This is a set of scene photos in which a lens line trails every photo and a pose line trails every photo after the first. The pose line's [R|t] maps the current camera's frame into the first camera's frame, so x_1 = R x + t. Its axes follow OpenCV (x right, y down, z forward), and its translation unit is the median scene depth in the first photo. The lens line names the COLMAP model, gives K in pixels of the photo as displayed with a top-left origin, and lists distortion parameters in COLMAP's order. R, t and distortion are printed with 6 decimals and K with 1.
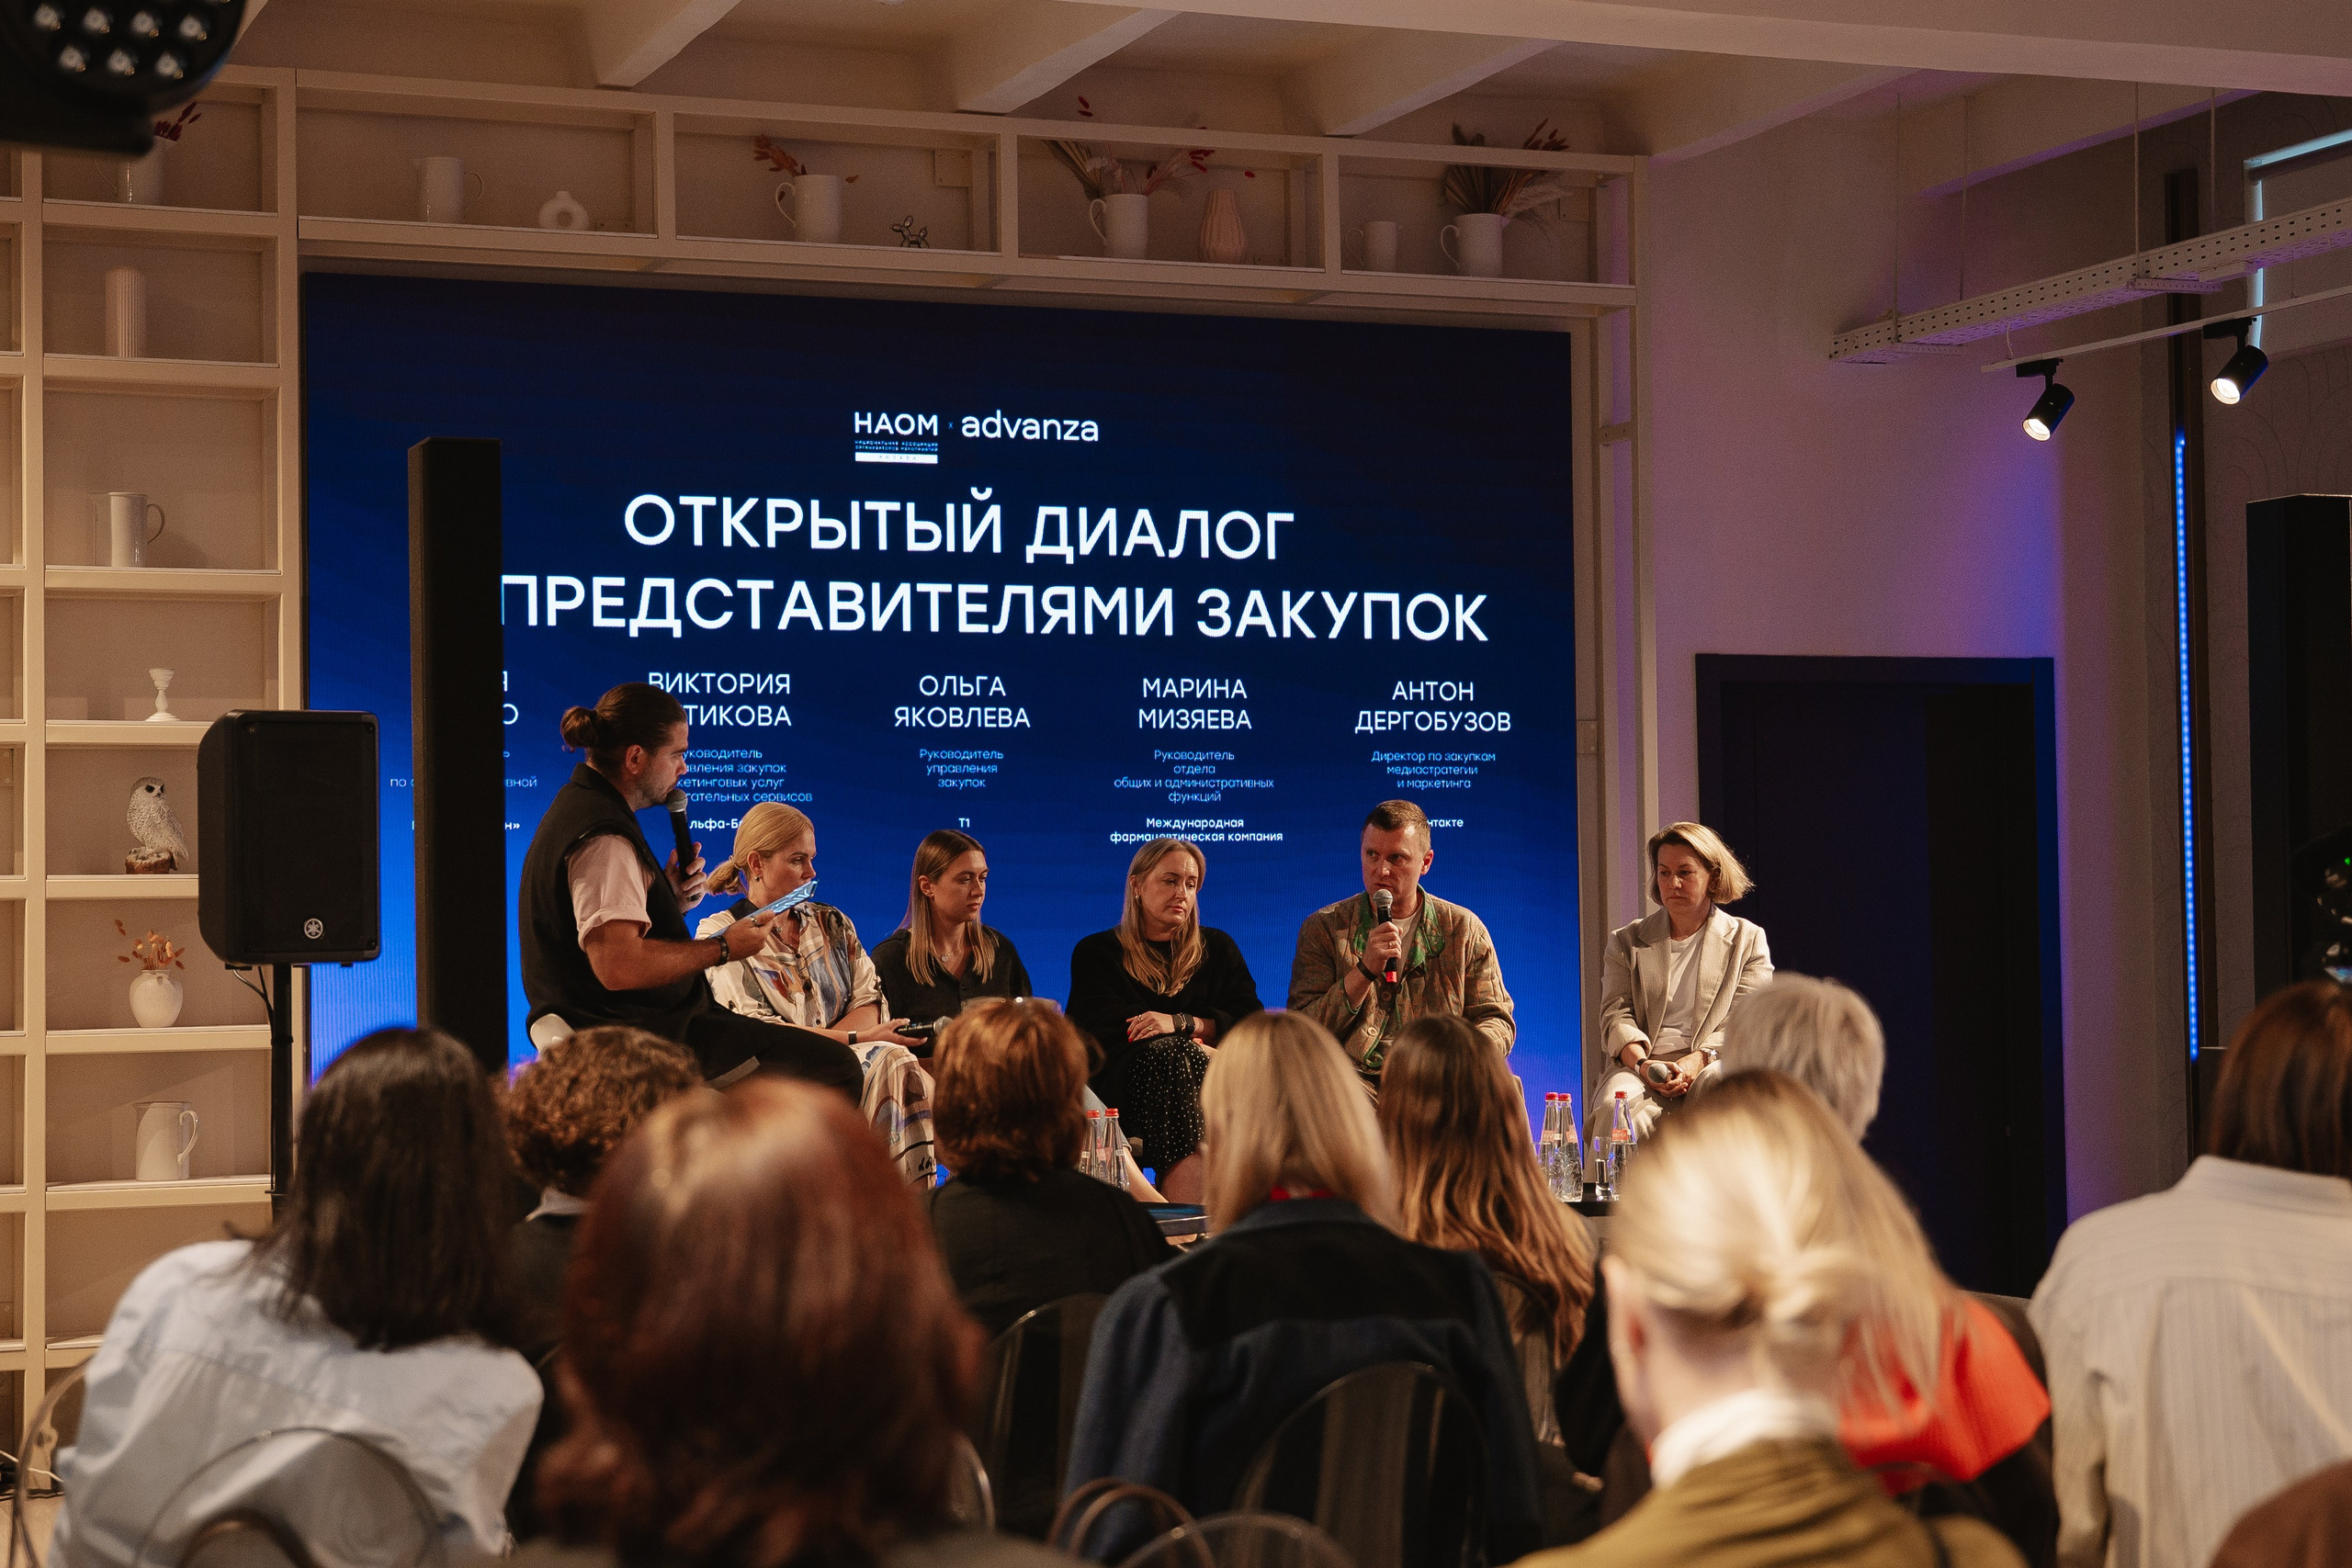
lens RADIAL K [[4032.3, 0, 1176.0], [0, 4032.3, 784.0], [0, 0, 1]] dist [0.037432, 0.068053]
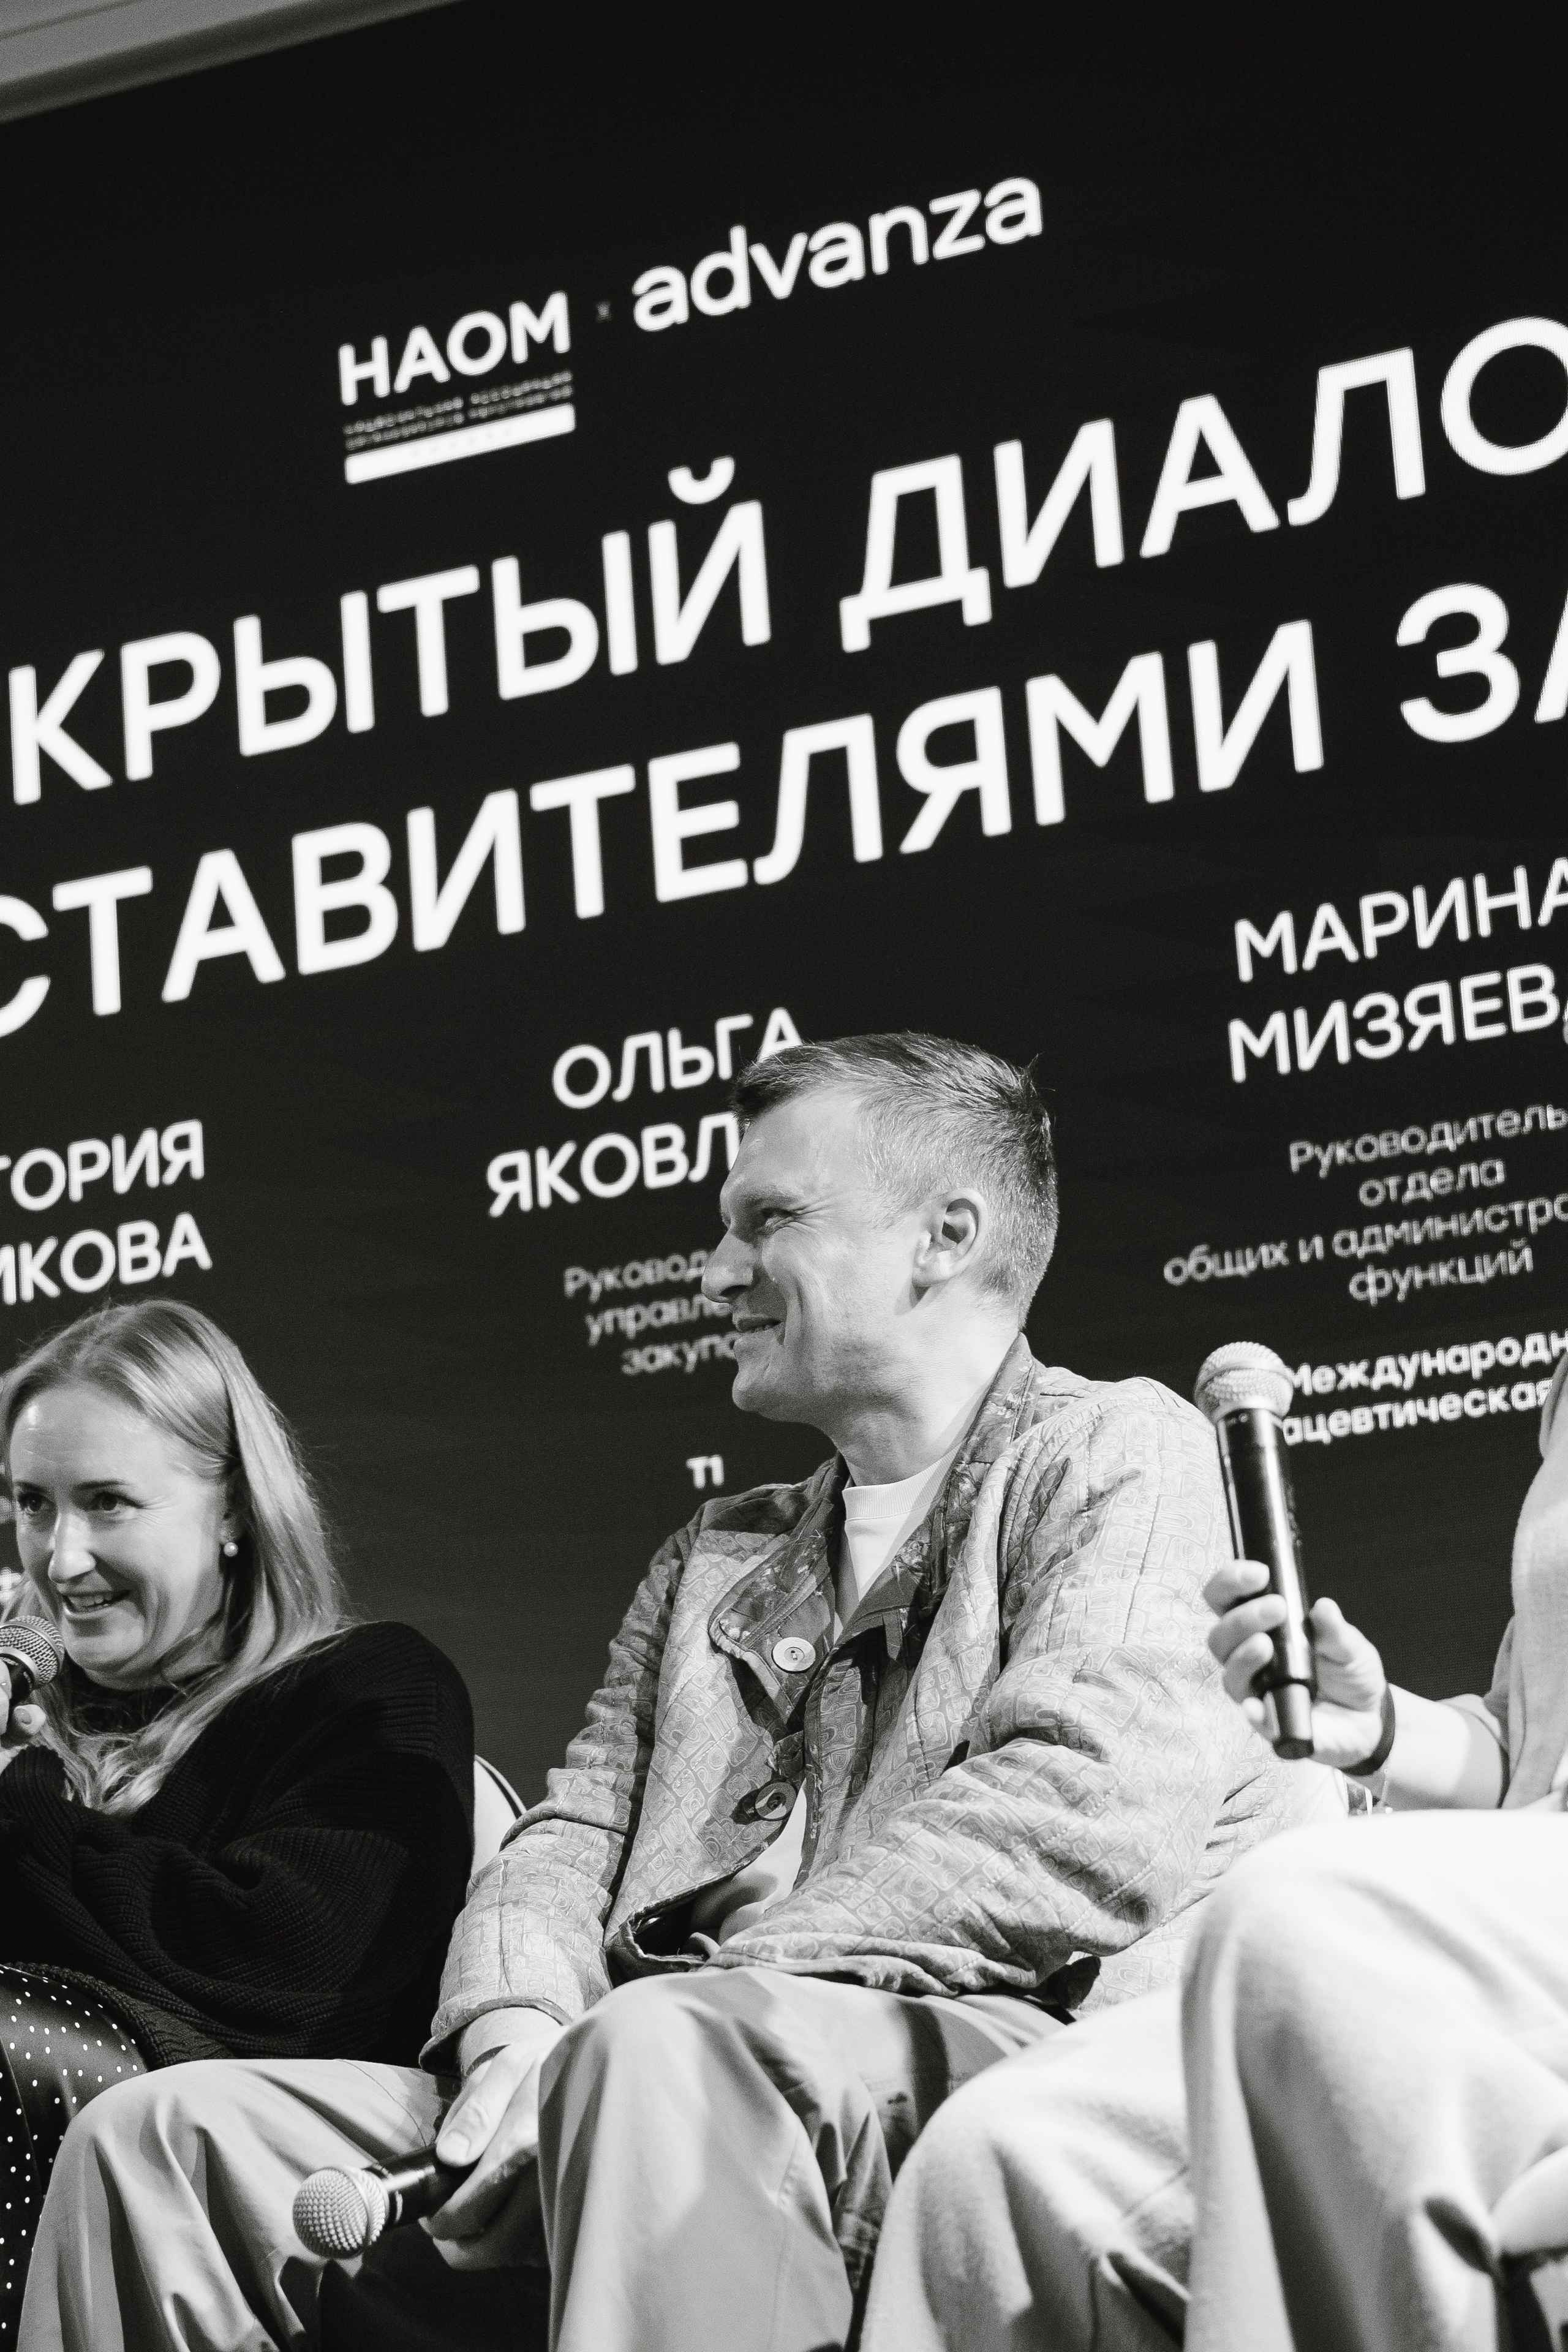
lens RADIAL K [[5690.8, 0, 832.9], [0, 5690.8, 1172.2], [0, 0, 1]] dist [0.266344, -0.124782]
pose [[0.687433, -0.209814, -0.695279, 0.271385], [0.084780, 0.973997, -0.210098, 0.081636], [0.721282, 0.085483, 0.687346, 0.692575]]
